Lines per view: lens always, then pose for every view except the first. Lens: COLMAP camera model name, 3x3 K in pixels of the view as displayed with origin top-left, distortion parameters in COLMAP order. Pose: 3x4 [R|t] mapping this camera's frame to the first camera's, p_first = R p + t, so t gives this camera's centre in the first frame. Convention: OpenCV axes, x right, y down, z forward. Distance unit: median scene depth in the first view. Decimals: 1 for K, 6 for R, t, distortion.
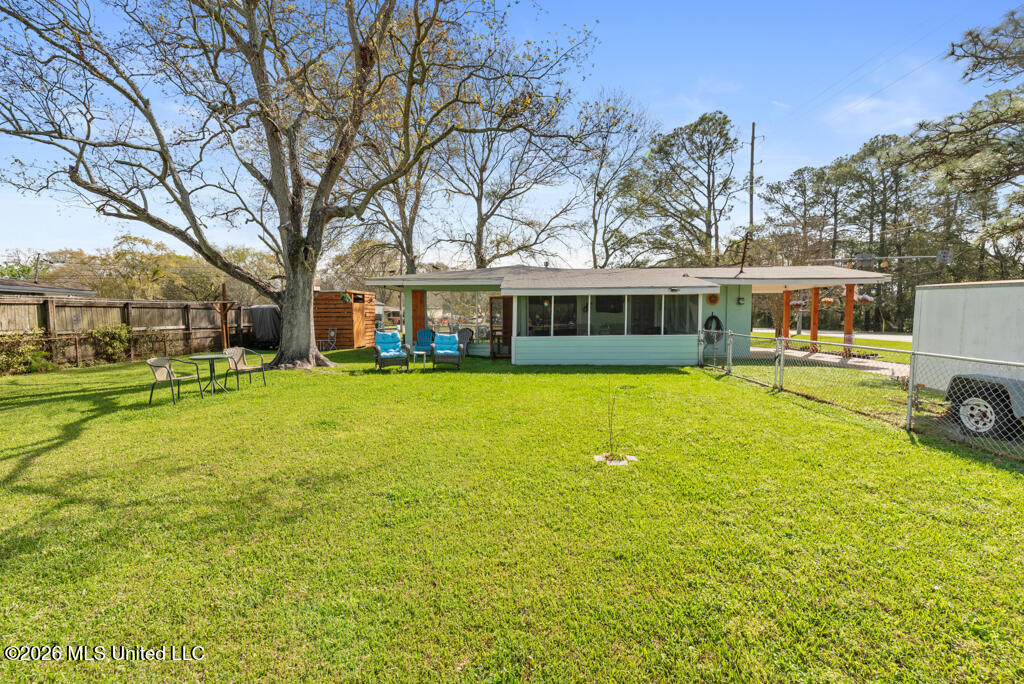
lens RADIAL K [[451.8, 0, 515.2], [0, 451.8, 337.9], [0, 0, 1]] dist [-0.000766, -0.000074]
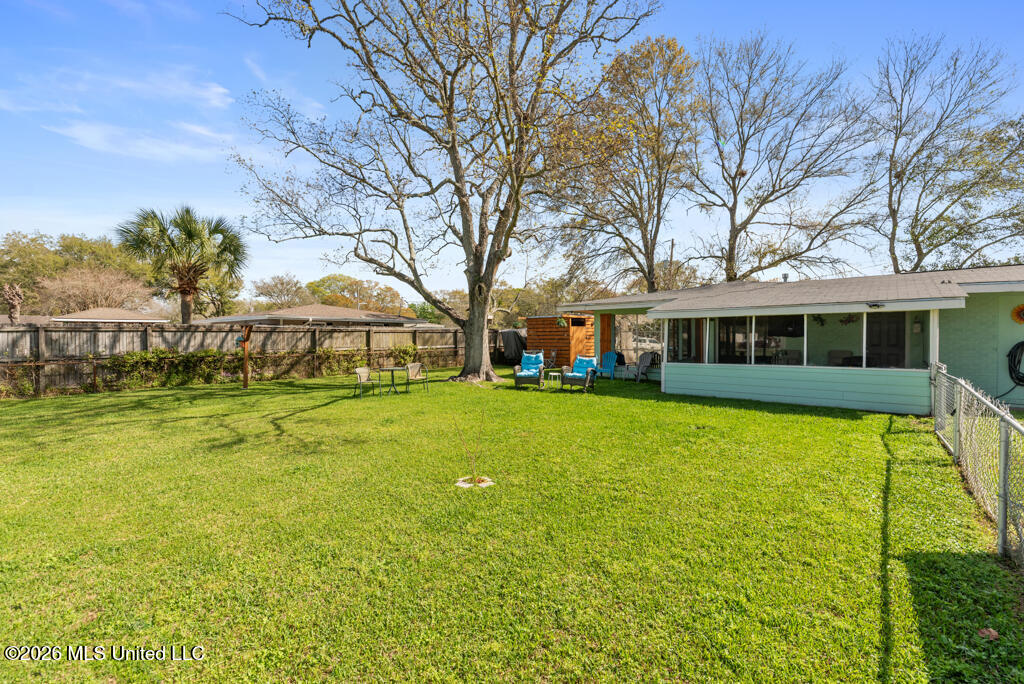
lens RADIAL K [[451.8, 0, 515.2], [0, 451.8, 337.9], [0, 0, 1]] dist [-0.000766, -0.000074]
pose [[0.776015, 0.002442, -0.630709, 0.338859], [-0.030055, 0.999000, -0.033112, -0.012811], [0.629998, 0.044651, 0.775312, 0.079343]]
